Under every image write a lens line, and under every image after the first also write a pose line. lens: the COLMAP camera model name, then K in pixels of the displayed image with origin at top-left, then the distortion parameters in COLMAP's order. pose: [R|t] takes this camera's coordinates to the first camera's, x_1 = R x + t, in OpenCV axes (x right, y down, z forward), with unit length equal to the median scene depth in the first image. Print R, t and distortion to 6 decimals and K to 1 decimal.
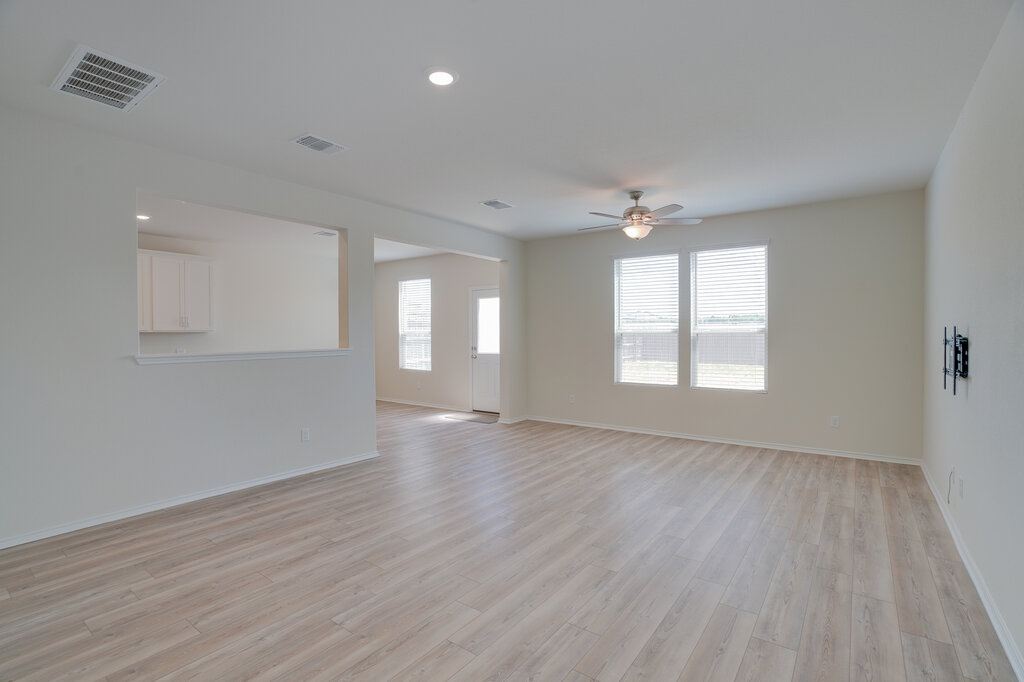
lens RADIAL K [[476.0, 0, 512.0], [0, 476.0, 341.0], [0, 0, 1]] dist [-0.059383, 0.021966]
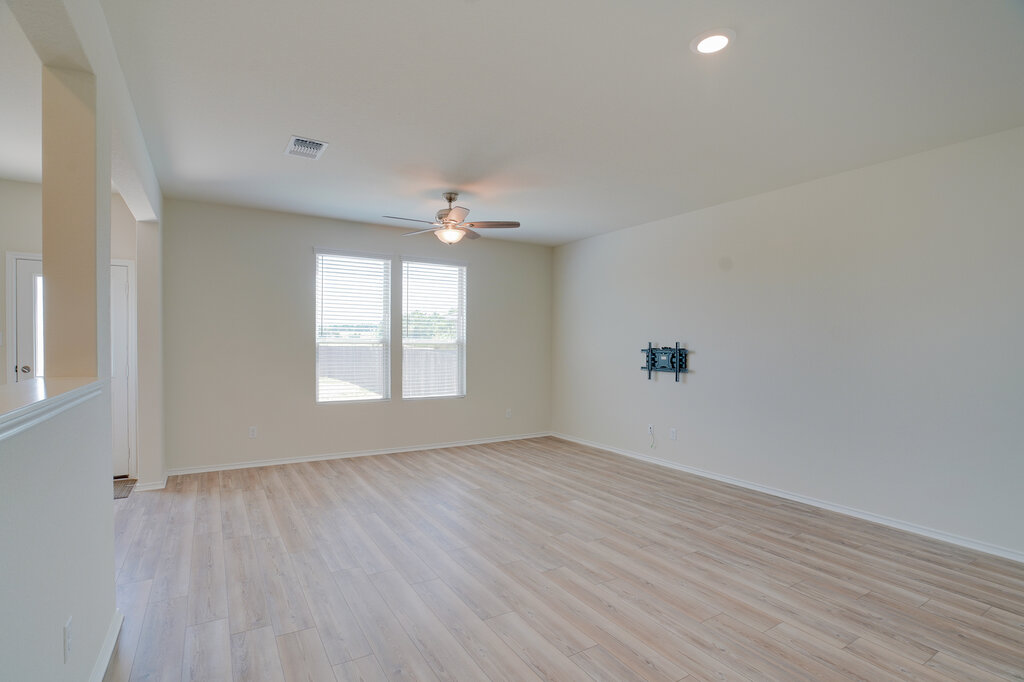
lens RADIAL K [[485.1, 0, 478.8], [0, 485.1, 351.6], [0, 0, 1]] dist [-0.060320, 0.024466]
pose [[0.406693, -0.008681, 0.913524, -0.863549], [0.005485, 0.999960, 0.007060, -0.011884], [-0.913549, 0.002140, 0.406724, 0.814164]]
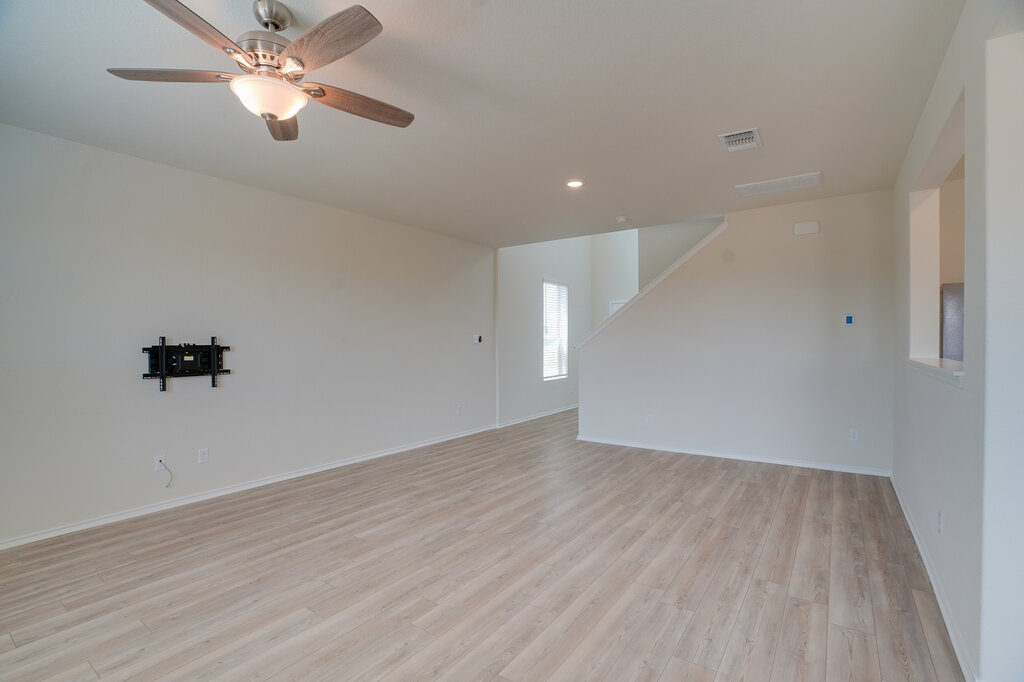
lens RADIAL K [[476.0, 0, 512.0], [0, 476.0, 341.0], [0, 0, 1]] dist [-0.059383, 0.021966]
pose [[-0.999605, 0.009048, -0.026609, 0.091436], [0.008598, 0.999819, 0.016966, -0.031066], [0.026758, 0.016730, -0.999502, 2.083091]]
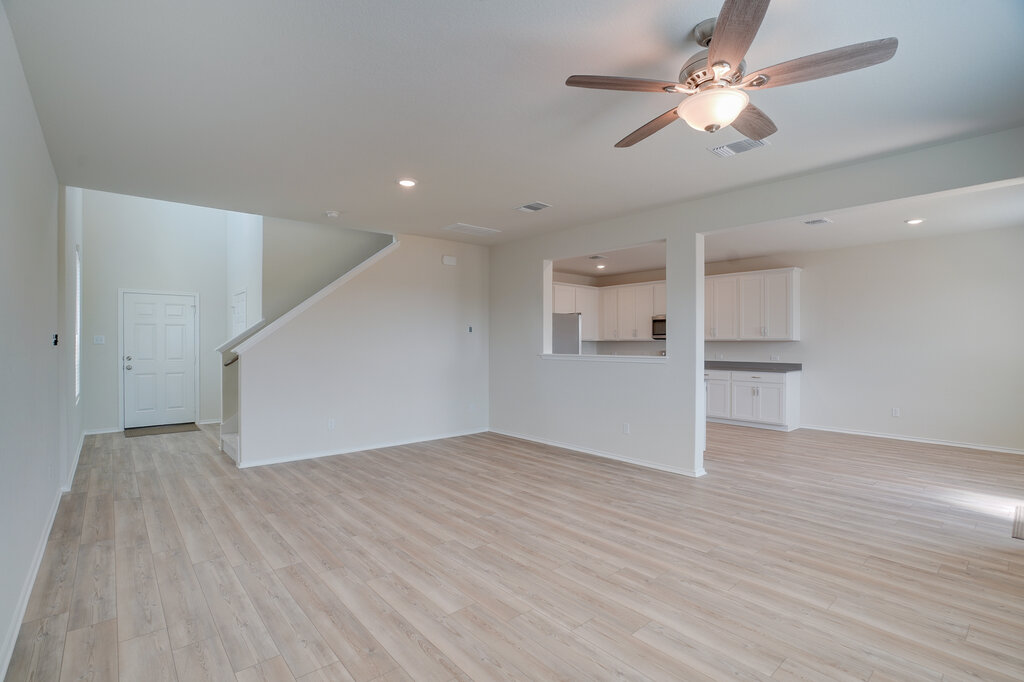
lens RADIAL K [[476.0, 0, 512.0], [0, 476.0, 341.0], [0, 0, 1]] dist [-0.059383, 0.021966]
pose [[-0.210446, -0.000127, -0.977605, 1.069982], [-0.015361, 0.999877, 0.003177, -0.025062], [0.977485, 0.015686, -0.210422, 1.333766]]
